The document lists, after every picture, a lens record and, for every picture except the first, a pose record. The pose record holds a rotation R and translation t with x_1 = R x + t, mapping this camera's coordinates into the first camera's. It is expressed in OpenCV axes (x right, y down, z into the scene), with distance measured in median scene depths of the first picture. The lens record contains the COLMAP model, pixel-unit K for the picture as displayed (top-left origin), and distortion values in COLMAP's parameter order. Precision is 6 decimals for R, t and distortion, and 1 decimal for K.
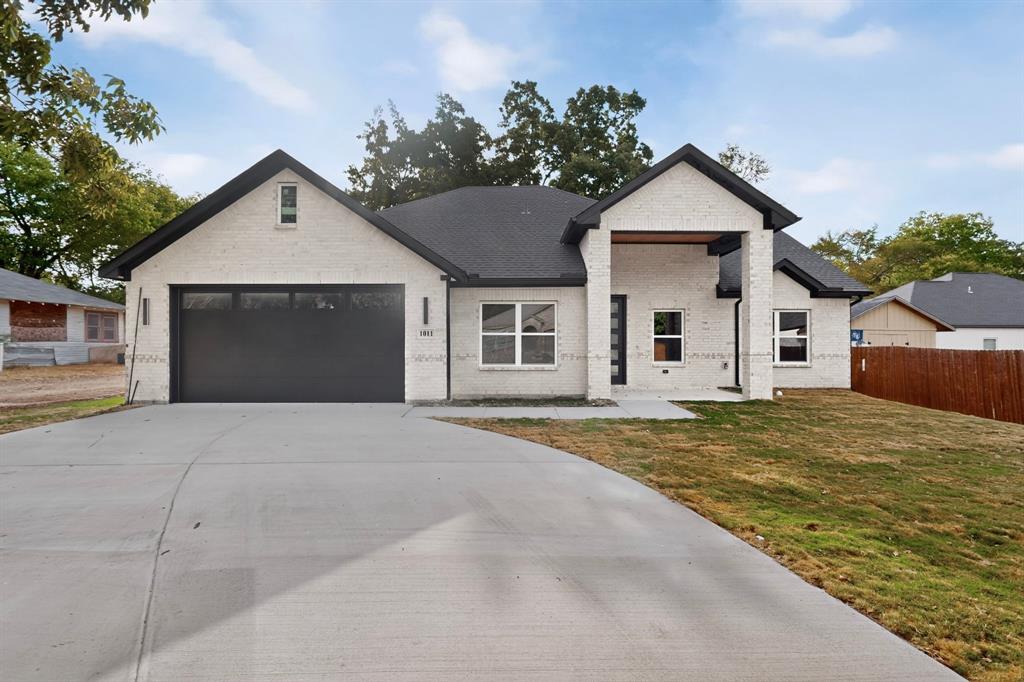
lens RADIAL K [[442.3, 0, 510.7], [0, 442.3, 341.1], [0, 0, 1]] dist [-0.002895, -0.000761]
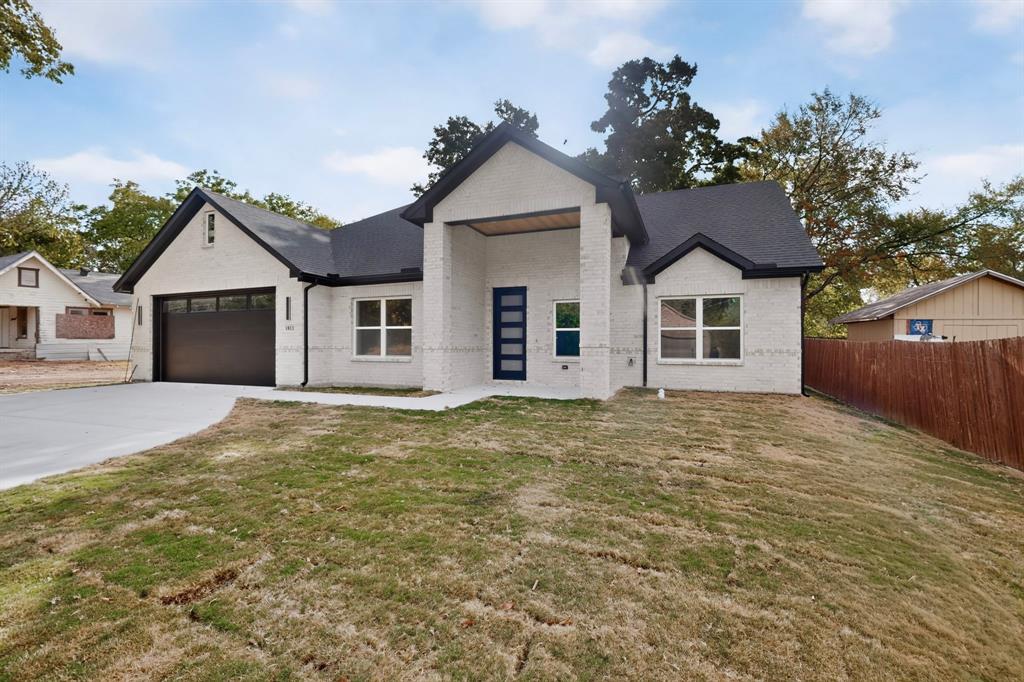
lens RADIAL K [[442.3, 0, 508.2], [0, 442.3, 343.4], [0, 0, 1]] dist [-0.002895, -0.000761]
pose [[0.929001, -0.001137, -0.370075, 0.694791], [0.001582, 0.999998, 0.000898, 0.021013], [0.370073, -0.001420, 0.929002, 0.118547]]
